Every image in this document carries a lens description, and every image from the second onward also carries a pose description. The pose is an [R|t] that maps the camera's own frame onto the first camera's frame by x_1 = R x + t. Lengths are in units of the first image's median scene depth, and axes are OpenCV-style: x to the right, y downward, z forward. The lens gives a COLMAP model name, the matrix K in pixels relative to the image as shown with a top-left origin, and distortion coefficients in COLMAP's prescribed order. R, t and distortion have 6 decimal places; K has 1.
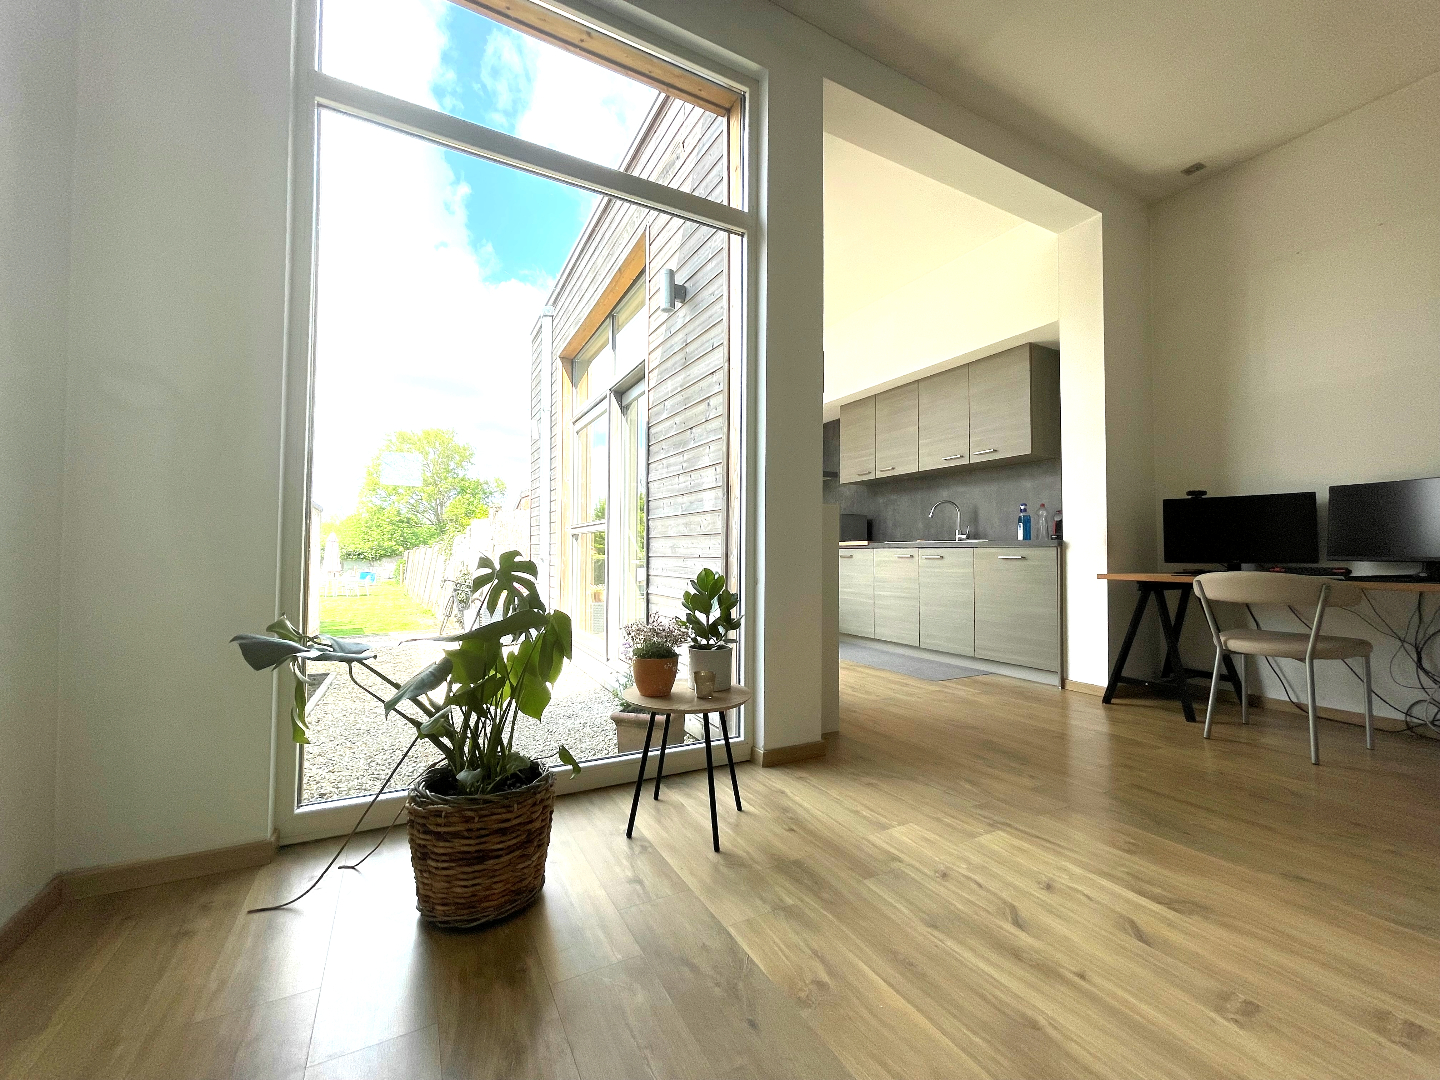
lens RADIAL K [[581.5, 0, 711.3], [0, 581.5, 539.0], [0, 0, 1]] dist [-0.001219, -0.000281]
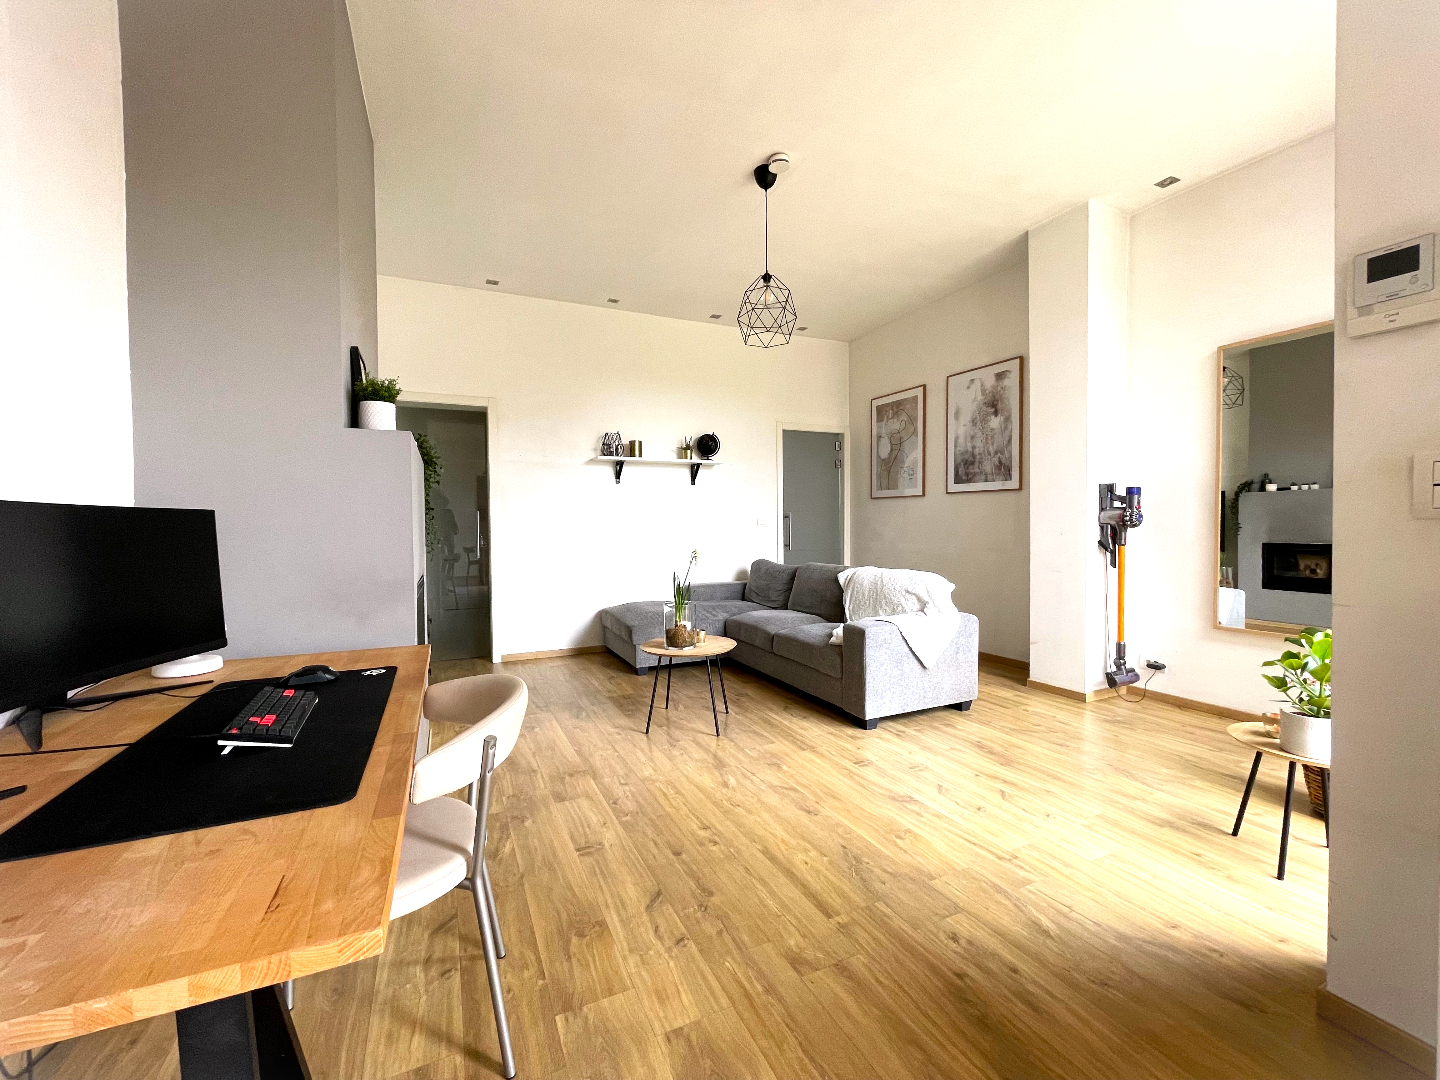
lens RADIAL K [[581.5, 0, 711.3], [0, 581.5, 539.0], [0, 0, 1]] dist [-0.001219, -0.000281]
pose [[-0.998962, -0.000243, 0.045542, 0.733555], [-0.000438, 0.999991, -0.004274, -0.077221], [-0.045541, -0.004289, -0.998953, 1.550291]]
